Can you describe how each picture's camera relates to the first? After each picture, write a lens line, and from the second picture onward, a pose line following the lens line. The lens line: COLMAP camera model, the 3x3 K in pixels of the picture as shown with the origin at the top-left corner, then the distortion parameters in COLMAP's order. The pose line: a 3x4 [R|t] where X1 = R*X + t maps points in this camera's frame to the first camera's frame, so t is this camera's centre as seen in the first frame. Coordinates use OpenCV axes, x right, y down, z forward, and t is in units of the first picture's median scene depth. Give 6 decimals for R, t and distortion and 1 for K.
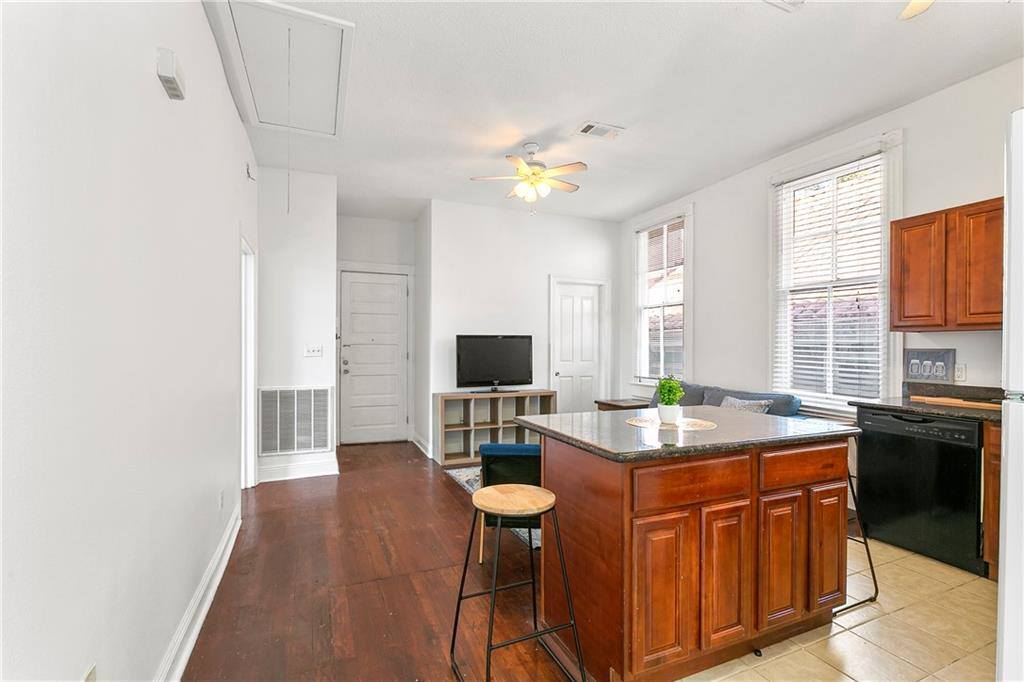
lens RADIAL K [[459.2, 0, 514.8], [0, 459.2, 343.6], [0, 0, 1]] dist [0.001527, -0.000152]
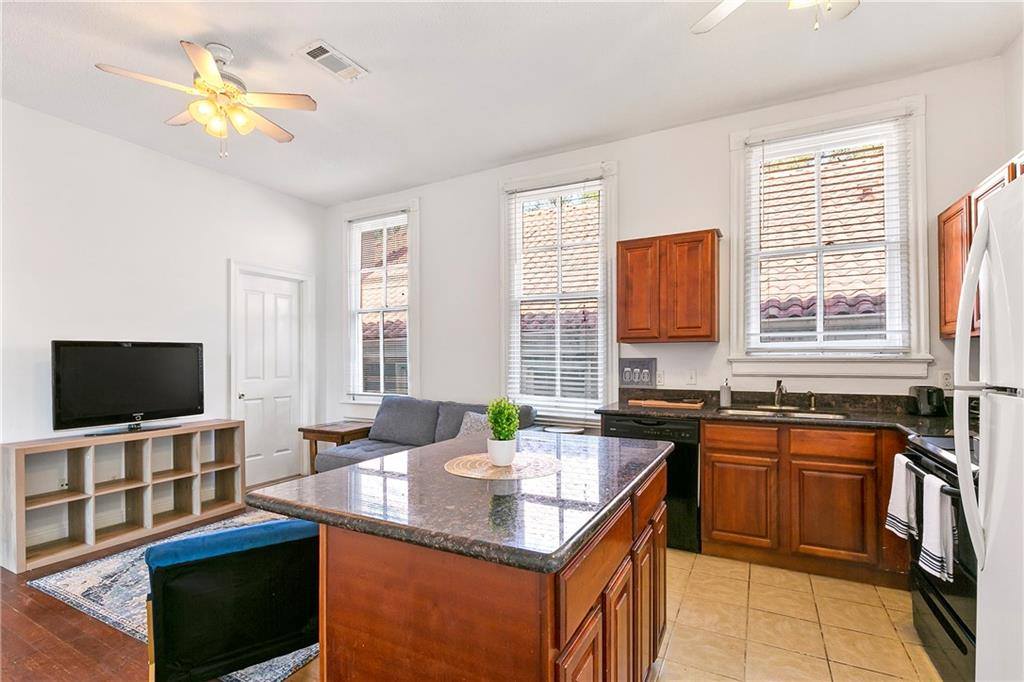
lens RADIAL K [[469.3, 0, 510.7], [0, 469.3, 355.2], [0, 0, 1]] dist [-0.000513, -0.000374]
pose [[0.781261, -0.003660, 0.624194, -0.054398], [0.002945, 0.999993, 0.002177, 0.000453], [-0.624198, 0.000137, 0.781266, 0.211421]]
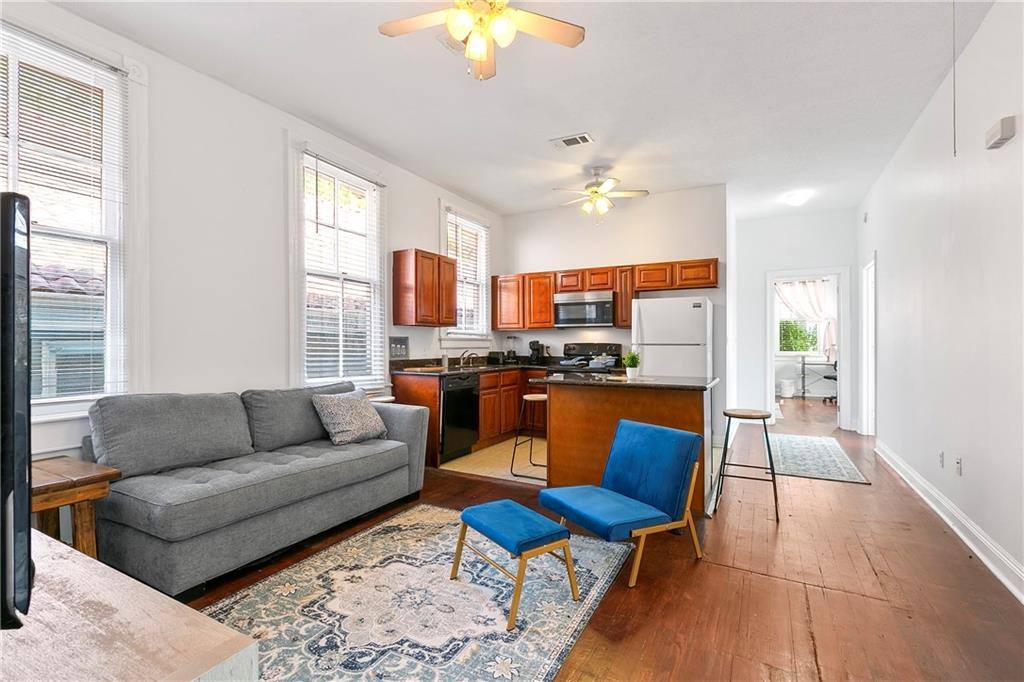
lens RADIAL K [[459.2, 0, 514.8], [0, 459.2, 343.6], [0, 0, 1]] dist [0.001527, -0.000152]
pose [[-0.611011, -0.000184, 0.791622, -0.376605], [-0.007823, 0.999953, -0.005806, 0.029255], [-0.791584, -0.009740, -0.610983, 1.192394]]
